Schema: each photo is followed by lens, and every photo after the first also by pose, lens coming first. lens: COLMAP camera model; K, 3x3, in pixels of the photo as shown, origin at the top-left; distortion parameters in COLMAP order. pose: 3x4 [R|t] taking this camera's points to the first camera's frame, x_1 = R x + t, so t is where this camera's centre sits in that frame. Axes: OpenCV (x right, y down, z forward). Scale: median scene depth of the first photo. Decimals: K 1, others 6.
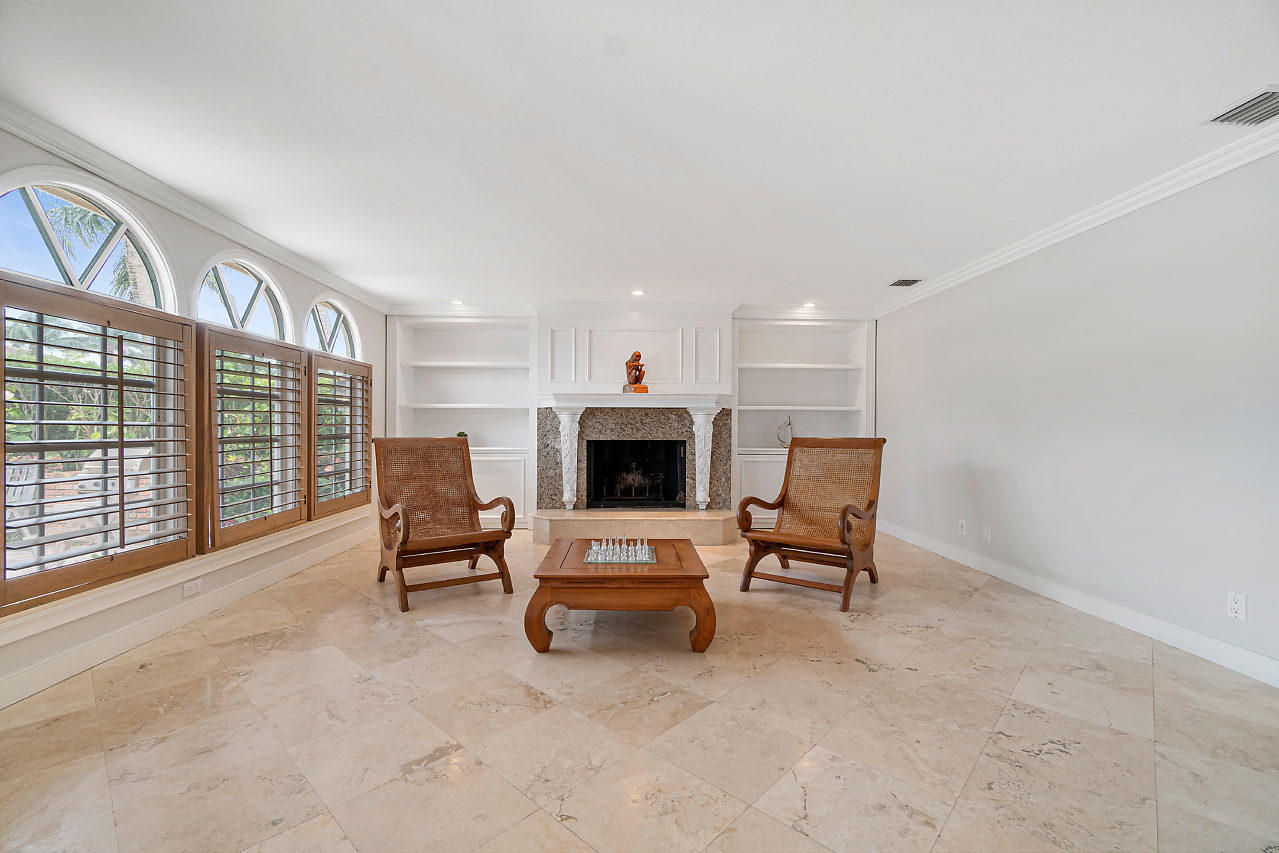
lens RADIAL K [[564.0, 0, 632.4], [0, 564.0, 422.7], [0, 0, 1]] dist [-0.004603, 0.001688]
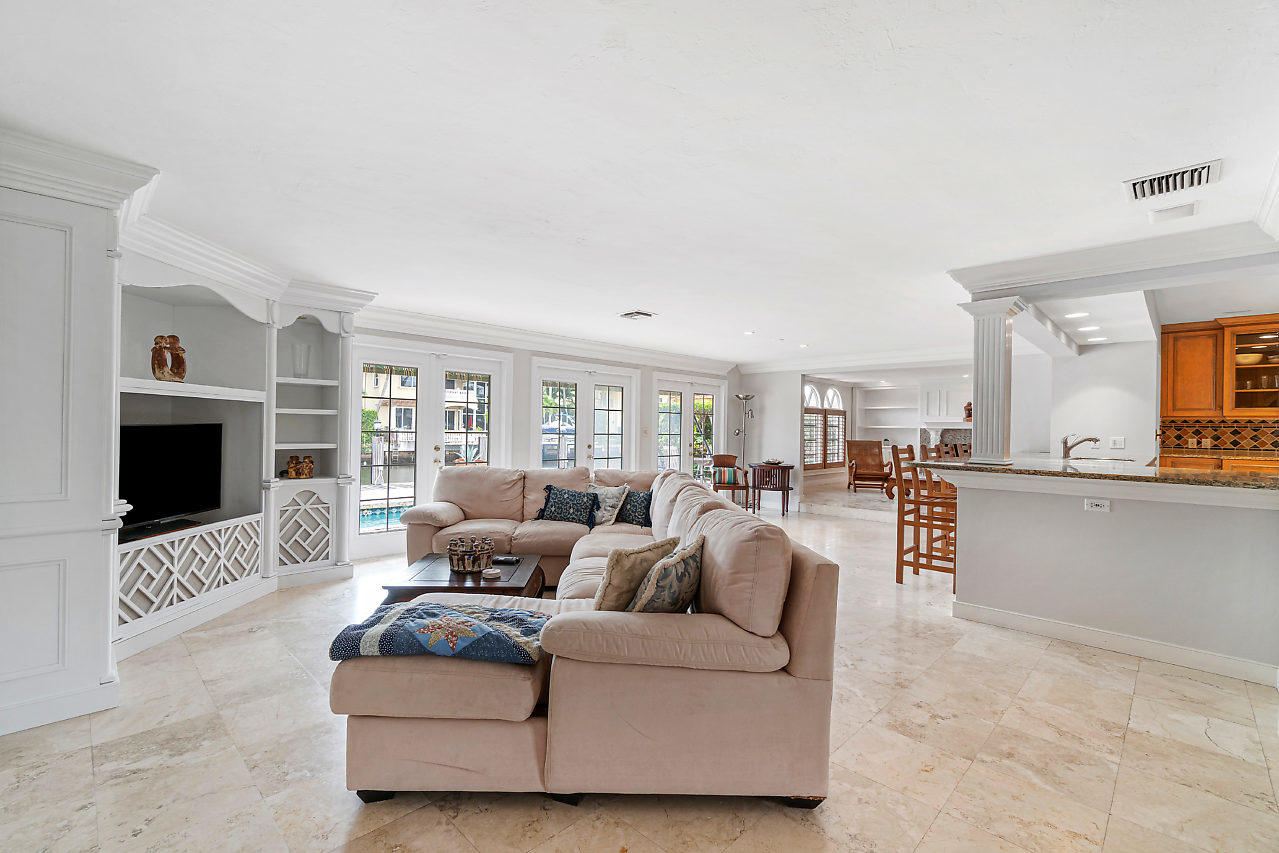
lens RADIAL K [[564.0, 0, 622.0], [0, 564.0, 427.6], [0, 0, 1]] dist [-0.004603, 0.001688]
pose [[0.691334, 0.005185, -0.722517, 0.631866], [-0.007335, 0.999973, 0.000157, -0.021934], [0.722498, 0.005191, 0.691353, -1.391953]]
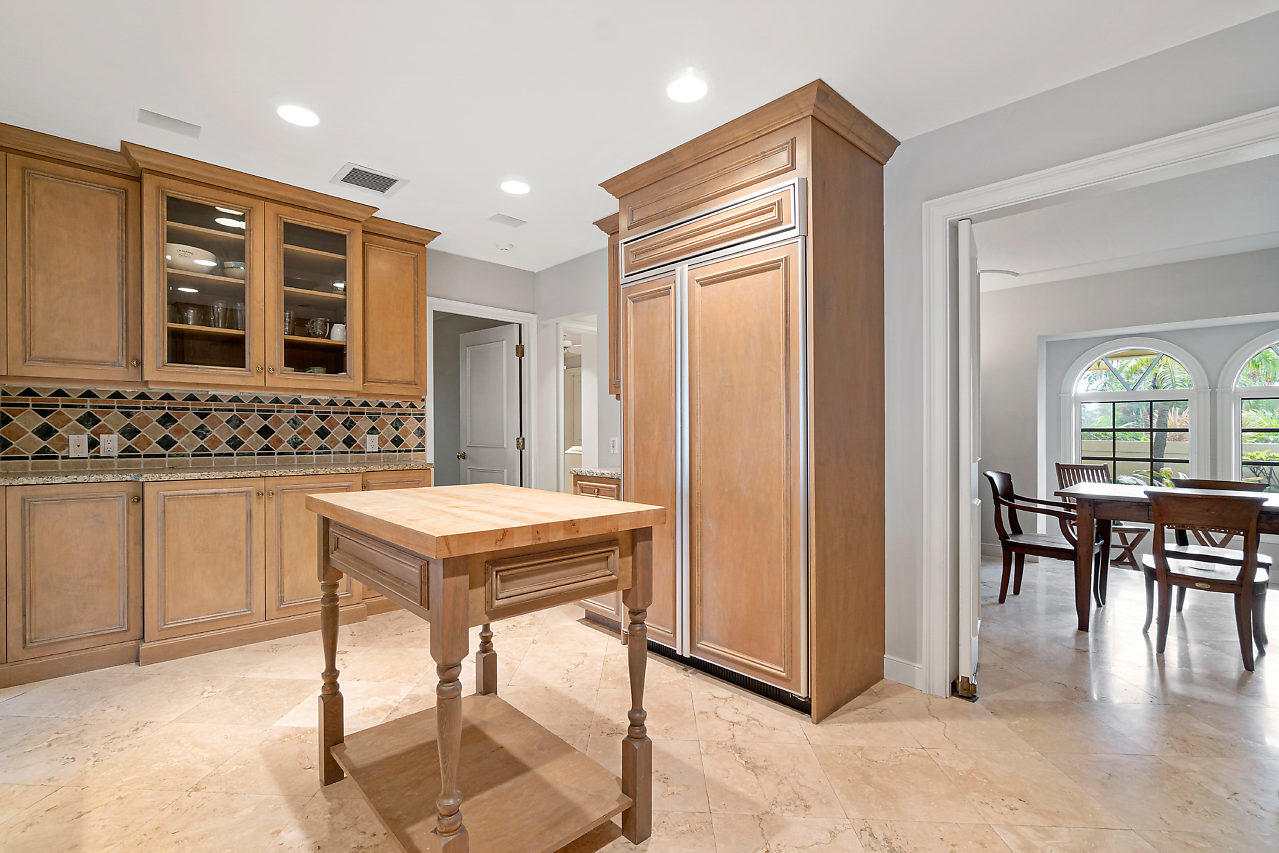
lens RADIAL K [[564.0, 0, 631.5], [0, 564.0, 433.0], [0, 0, 1]] dist [-0.004603, 0.001688]
pose [[0.753547, -0.002854, 0.657388, 0.650640], [-0.004464, 0.999945, 0.009458, -0.015015], [-0.657379, -0.010062, 0.753493, -0.307655]]
